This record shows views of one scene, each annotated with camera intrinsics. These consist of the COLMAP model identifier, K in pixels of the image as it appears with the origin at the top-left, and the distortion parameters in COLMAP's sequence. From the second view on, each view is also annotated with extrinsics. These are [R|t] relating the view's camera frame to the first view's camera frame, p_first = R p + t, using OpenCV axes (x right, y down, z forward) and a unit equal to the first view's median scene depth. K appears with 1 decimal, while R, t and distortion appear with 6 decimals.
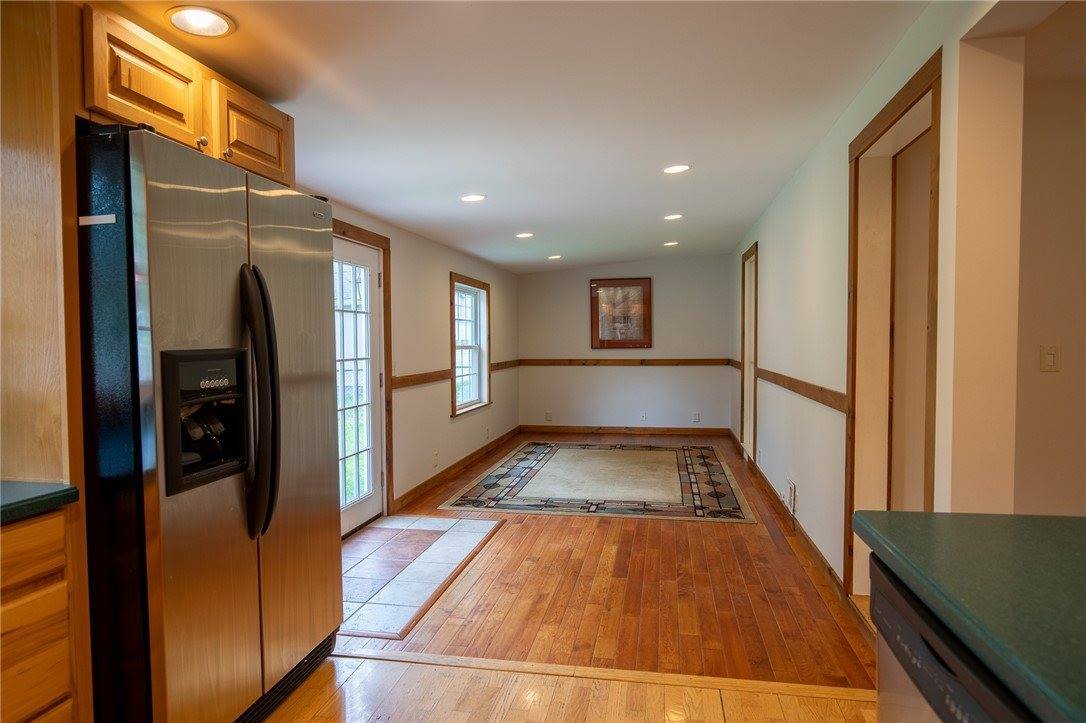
lens RADIAL K [[633.7, 0, 543.0], [0, 633.7, 361.5], [0, 0, 1]] dist [-0.006506, 0.000466]
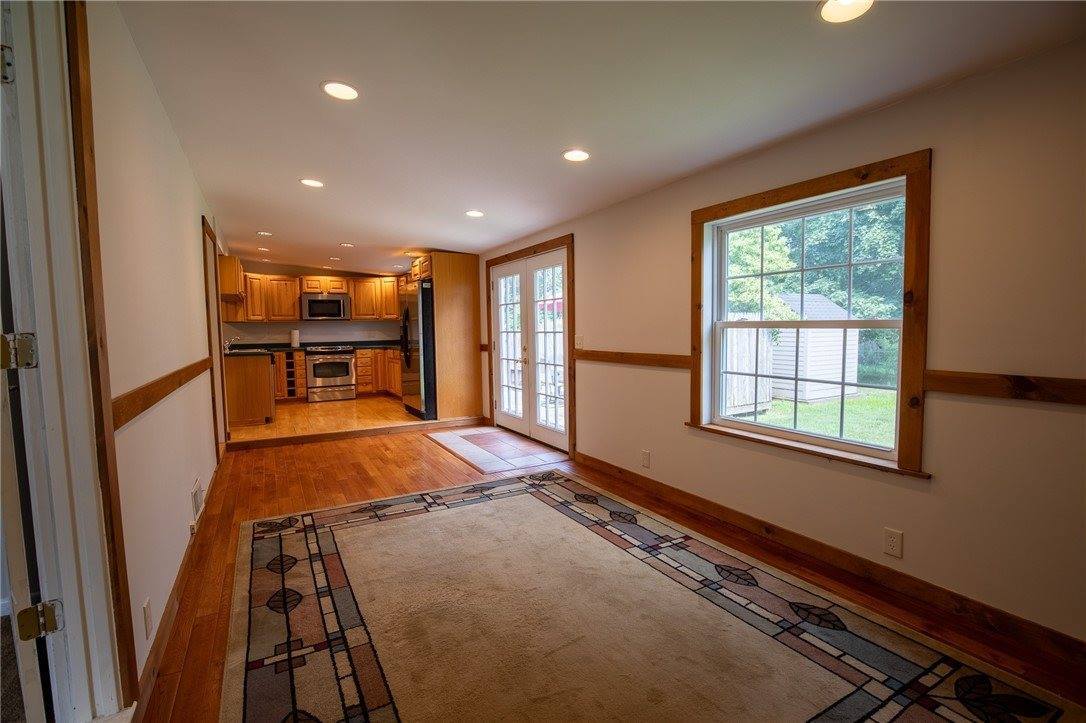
lens RADIAL K [[496.1, 0, 543.0], [0, 496.1, 361.5], [0, 0, 1]] dist [-0.027369, -0.000200]
pose [[-0.762614, 0.061729, -0.643902, 0.424582], [-0.003010, 0.995087, 0.098960, -0.045579], [0.646847, 0.077406, -0.758681, 1.714782]]
